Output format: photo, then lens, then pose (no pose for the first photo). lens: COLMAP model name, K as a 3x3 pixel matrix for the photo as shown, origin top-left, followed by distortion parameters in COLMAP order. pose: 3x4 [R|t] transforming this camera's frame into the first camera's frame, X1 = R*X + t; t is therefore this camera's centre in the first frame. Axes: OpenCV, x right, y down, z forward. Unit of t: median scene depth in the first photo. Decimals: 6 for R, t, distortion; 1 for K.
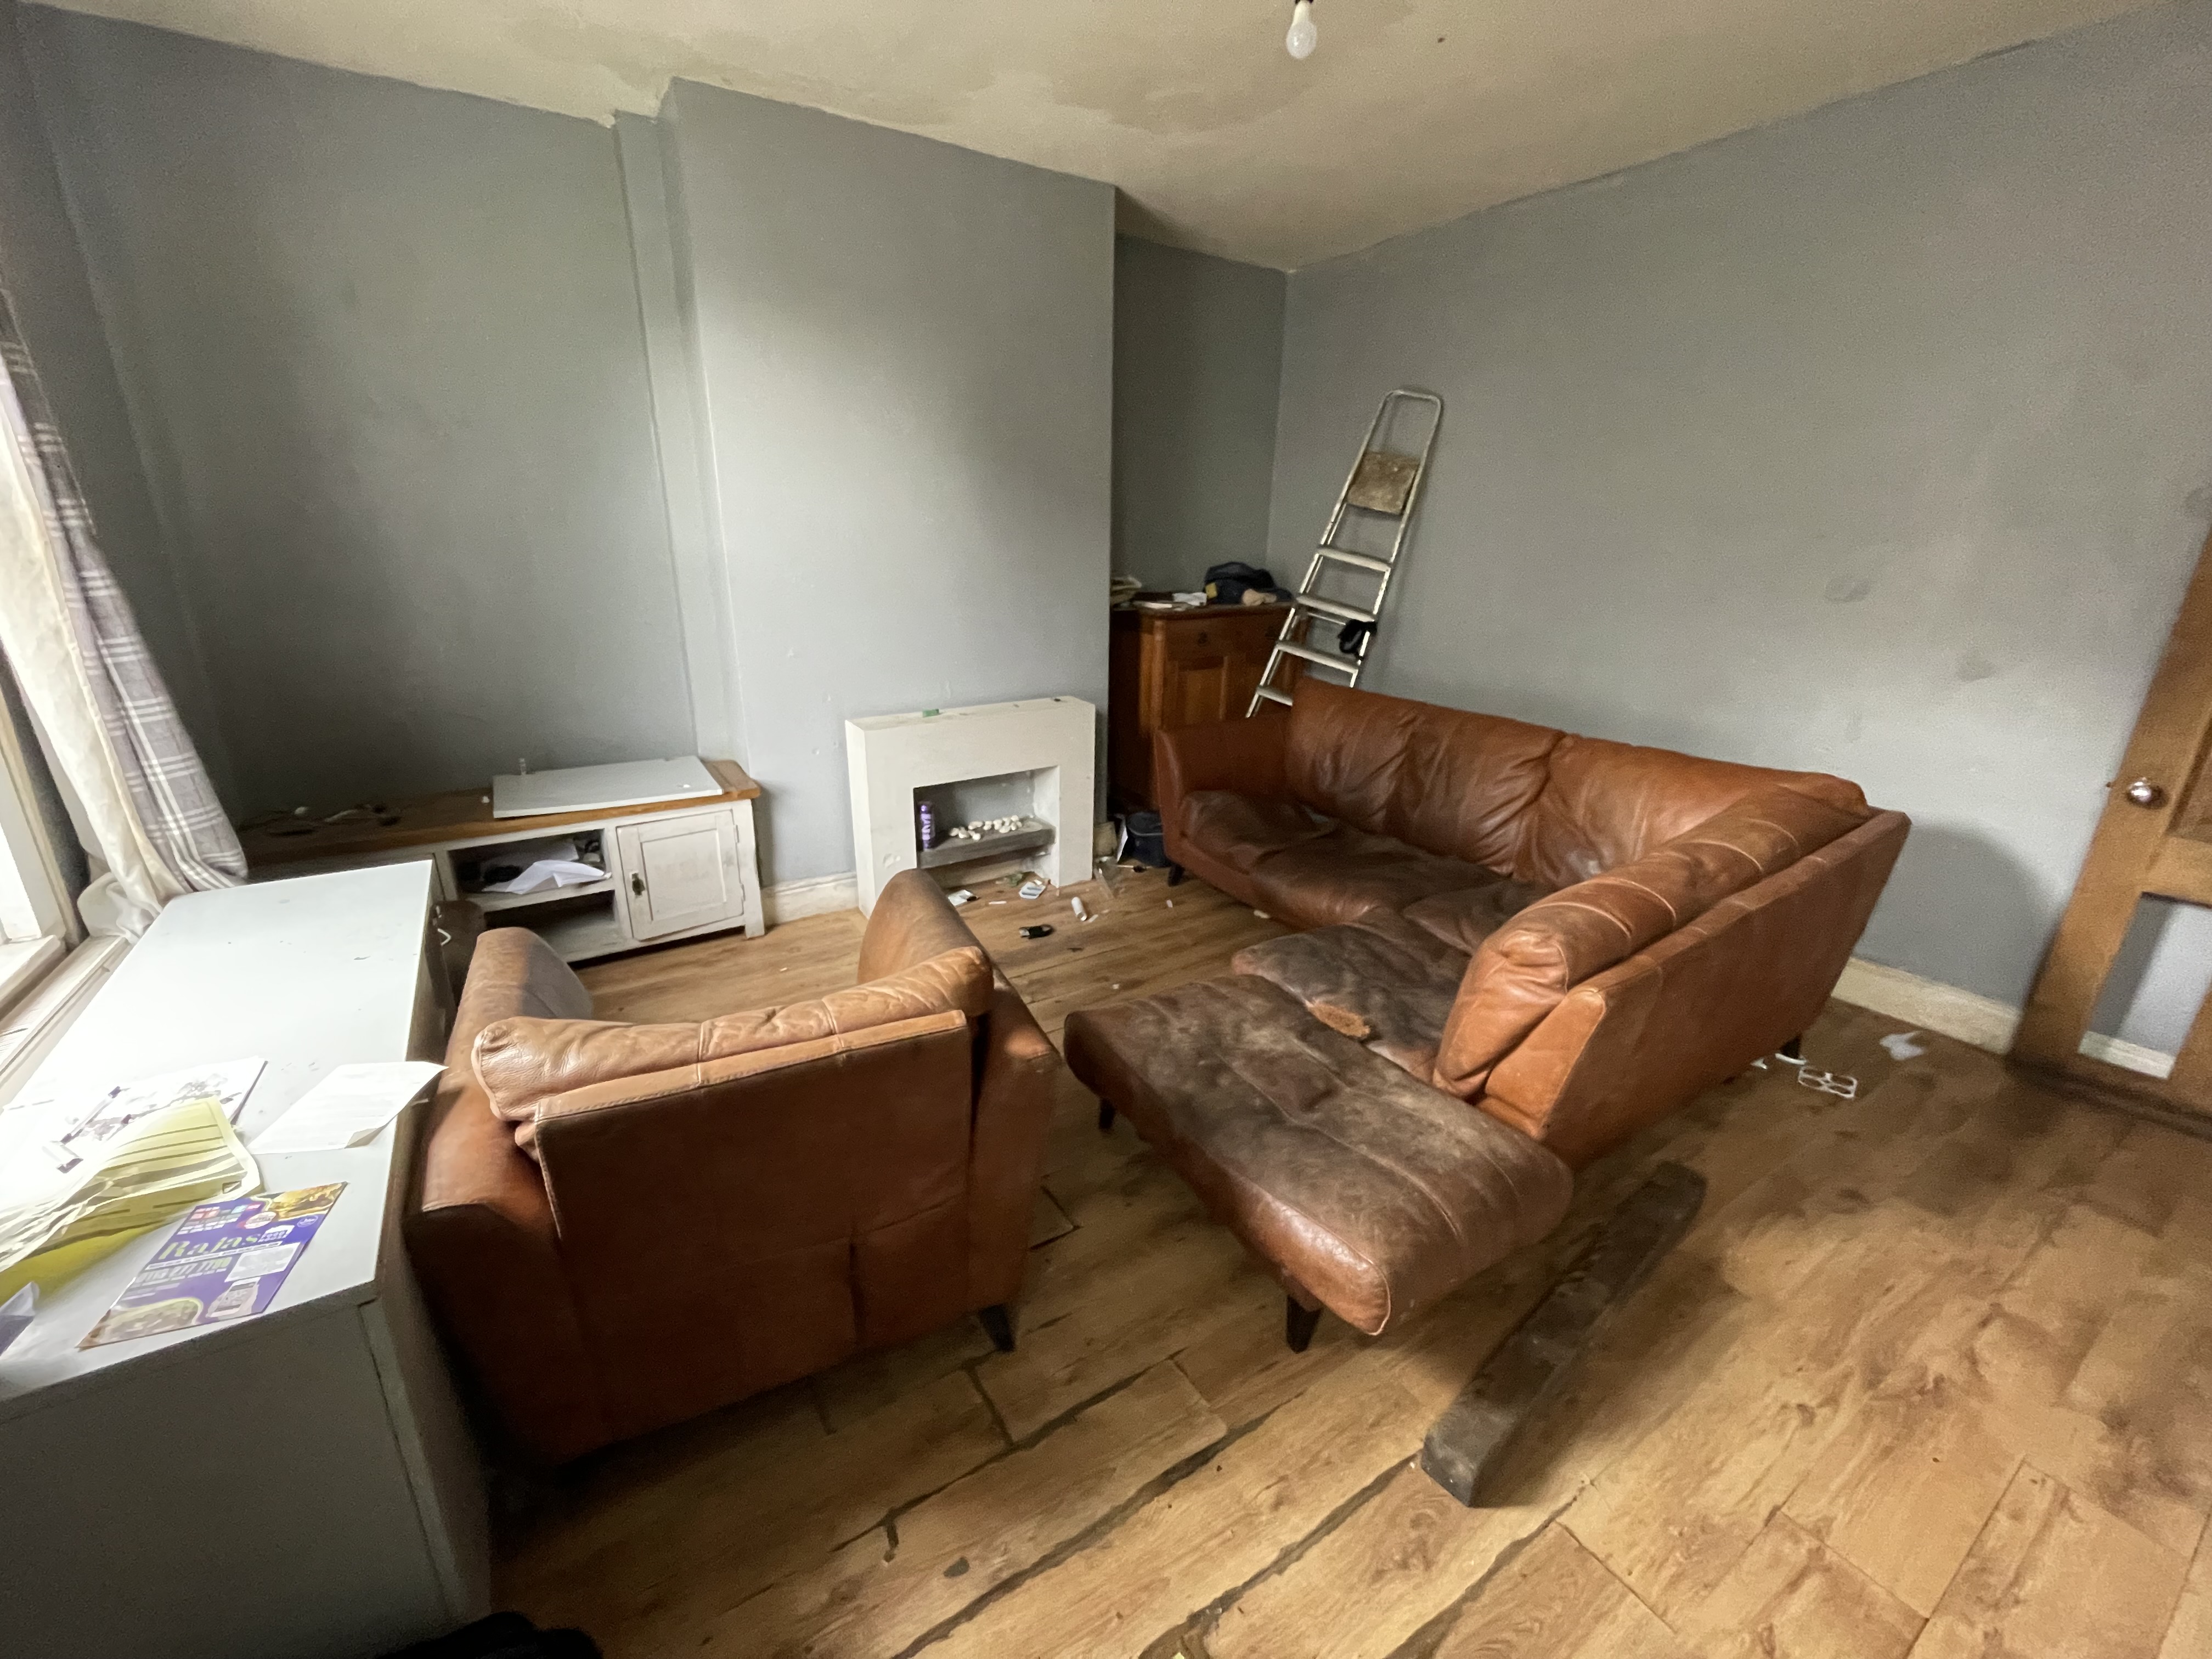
lens RADIAL K [[905.2, 0, 1103.7], [0, 905.2, 823.0], [0, 0, 1]] dist [0.002967, 0.000315]
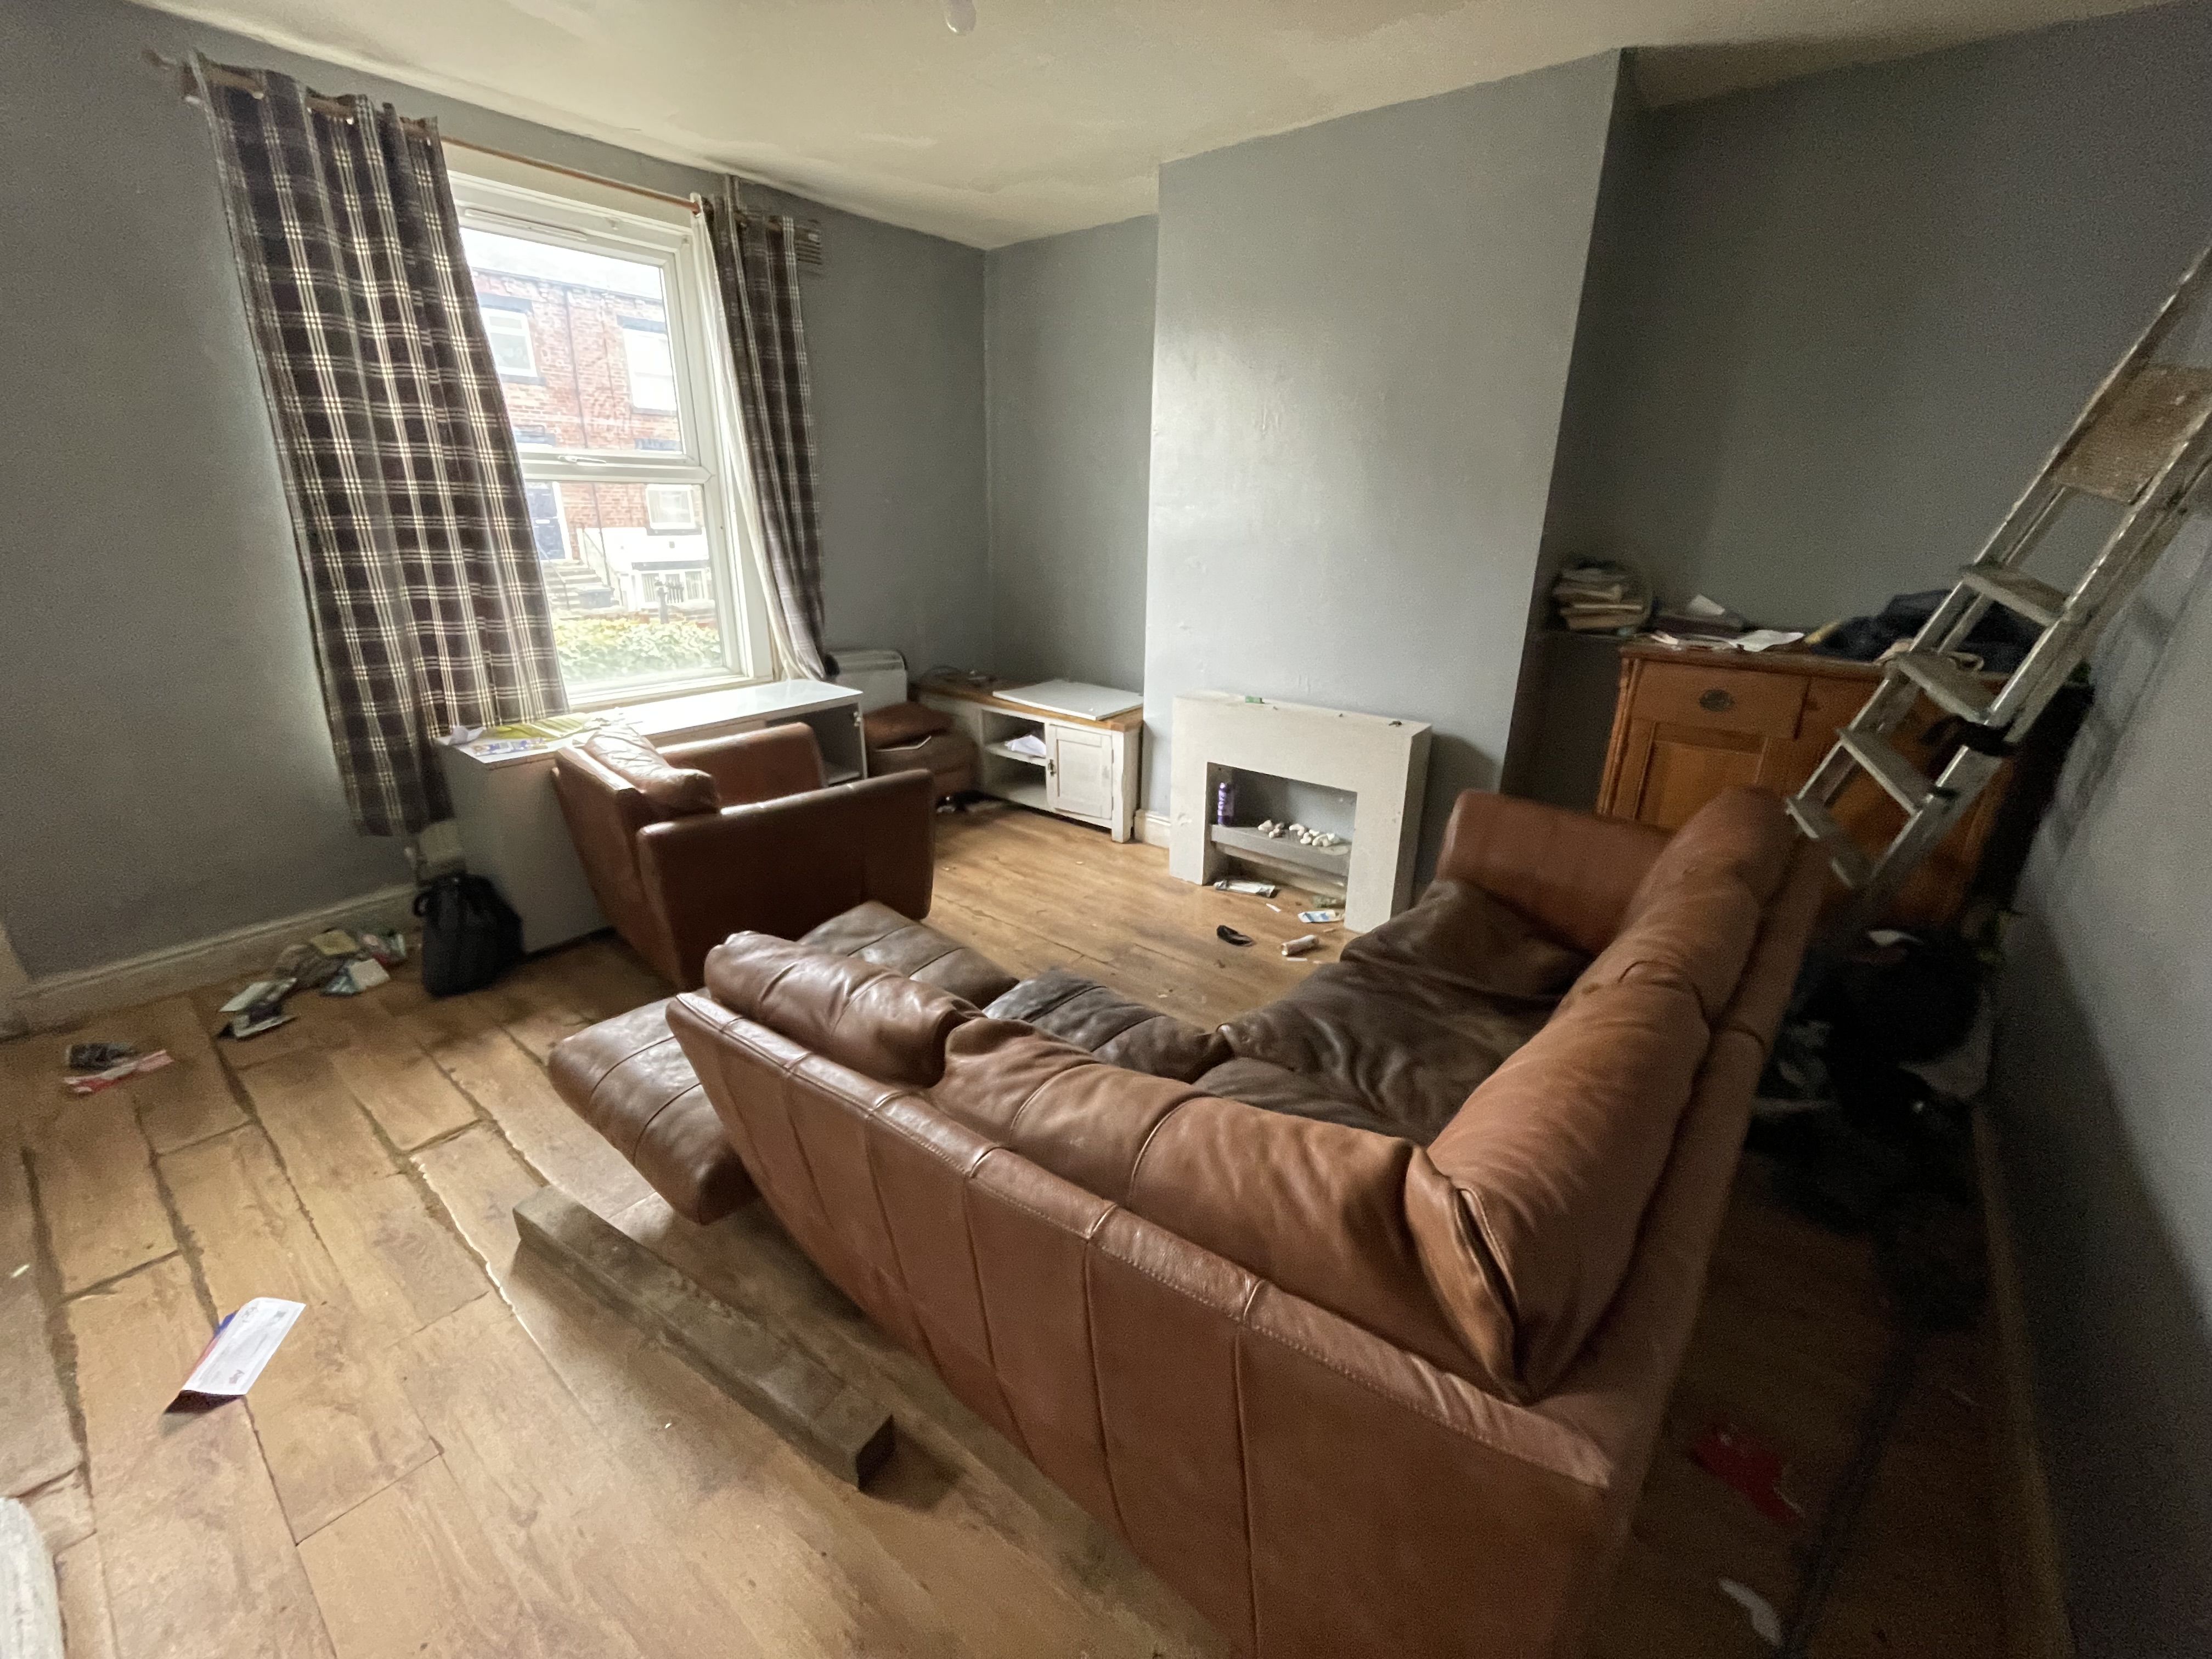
lens RADIAL K [[905.2, 0, 1103.3], [0, 905.2, 819.0], [0, 0, 1]] dist [0.002967, 0.000315]
pose [[0.314099, 0.307802, -0.898109, 0.811798], [-0.304592, 0.928649, 0.211742, -0.182295], [0.899203, 0.207049, 0.385442, 0.540580]]
